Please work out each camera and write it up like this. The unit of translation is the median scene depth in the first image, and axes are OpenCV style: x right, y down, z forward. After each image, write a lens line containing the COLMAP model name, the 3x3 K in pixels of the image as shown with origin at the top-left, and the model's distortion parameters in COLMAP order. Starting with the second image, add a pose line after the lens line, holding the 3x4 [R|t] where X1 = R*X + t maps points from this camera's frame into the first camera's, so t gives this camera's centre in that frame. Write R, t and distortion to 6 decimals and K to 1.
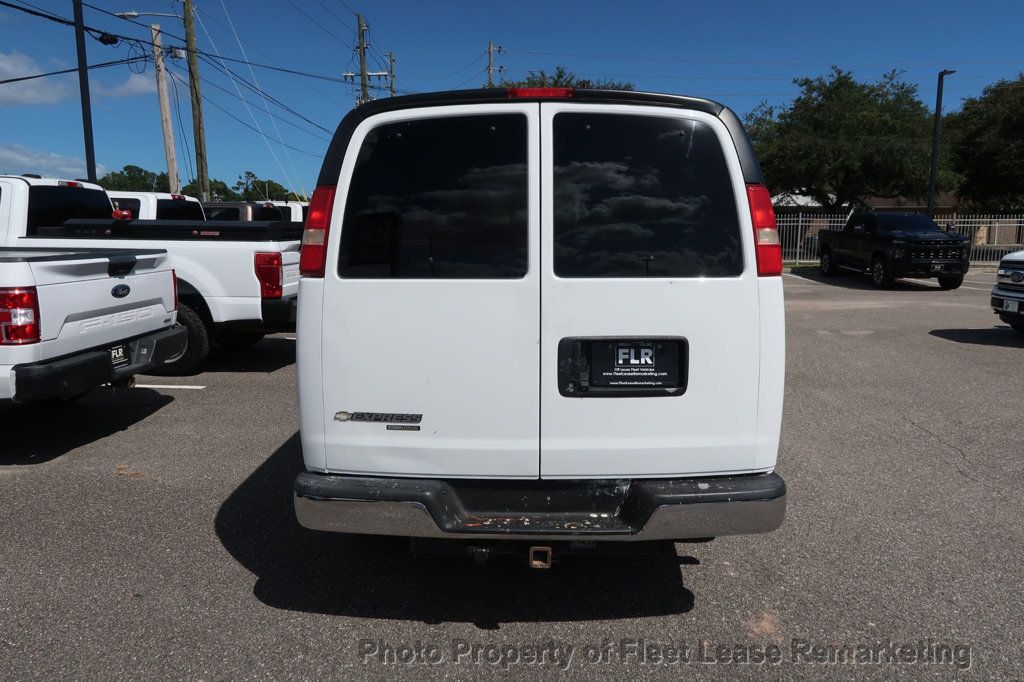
lens RADIAL K [[709.5, 0, 512.4], [0, 709.5, 335.3], [0, 0, 1]] dist [-0.030915, 0.015210]
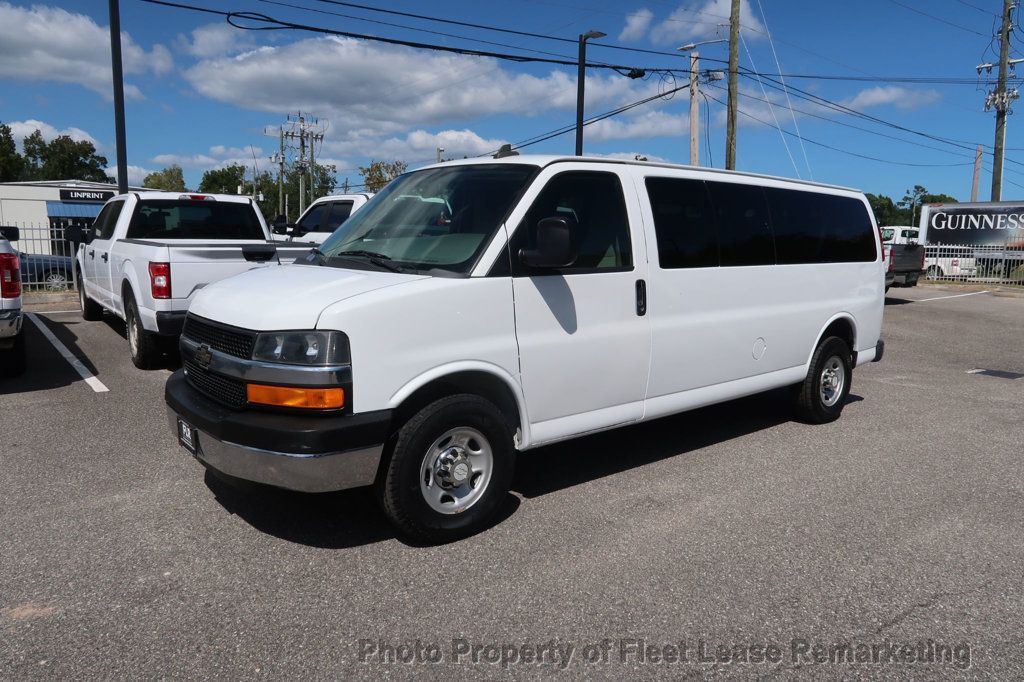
lens RADIAL K [[709.5, 0, 512.9], [0, 709.5, 341.2], [0, 0, 1]] dist [-0.030915, 0.015210]
pose [[0.640692, 0.121465, -0.758130, 0.190816], [-0.132660, 0.990070, 0.046515, -0.013254], [0.756251, 0.070771, 0.650443, 0.107362]]
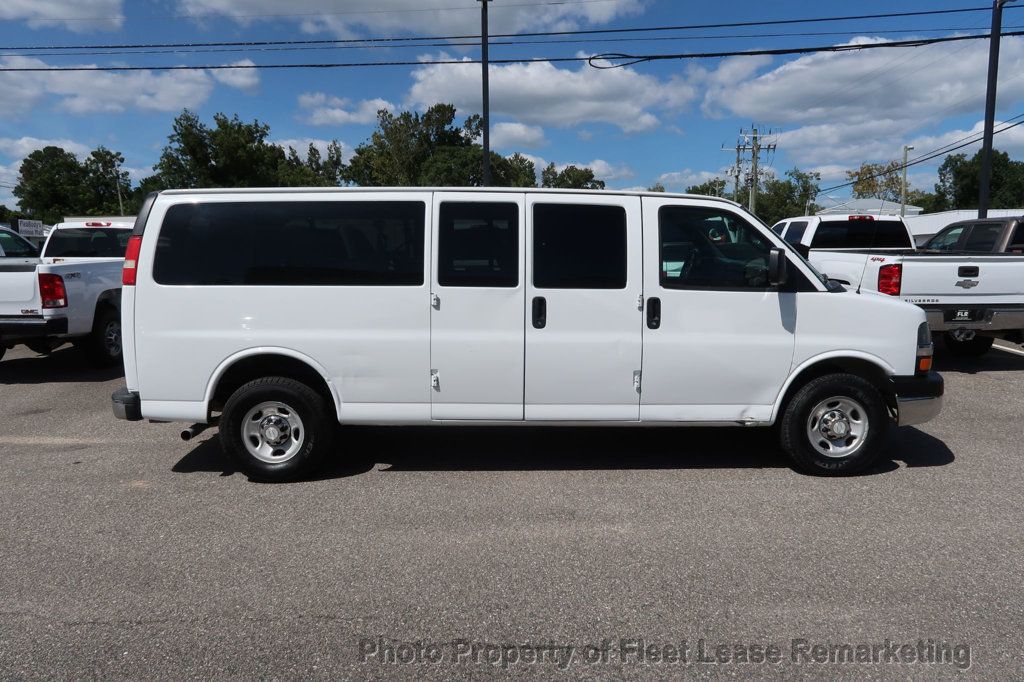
lens RADIAL K [[709.5, 0, 513.2], [0, 709.5, 346.1], [0, 0, 1]] dist [-0.030915, 0.015210]
pose [[0.039354, 0.139377, -0.989457, 0.264208], [-0.143180, 0.980792, 0.132462, -0.036949], [0.988914, 0.136458, 0.058554, 0.225599]]
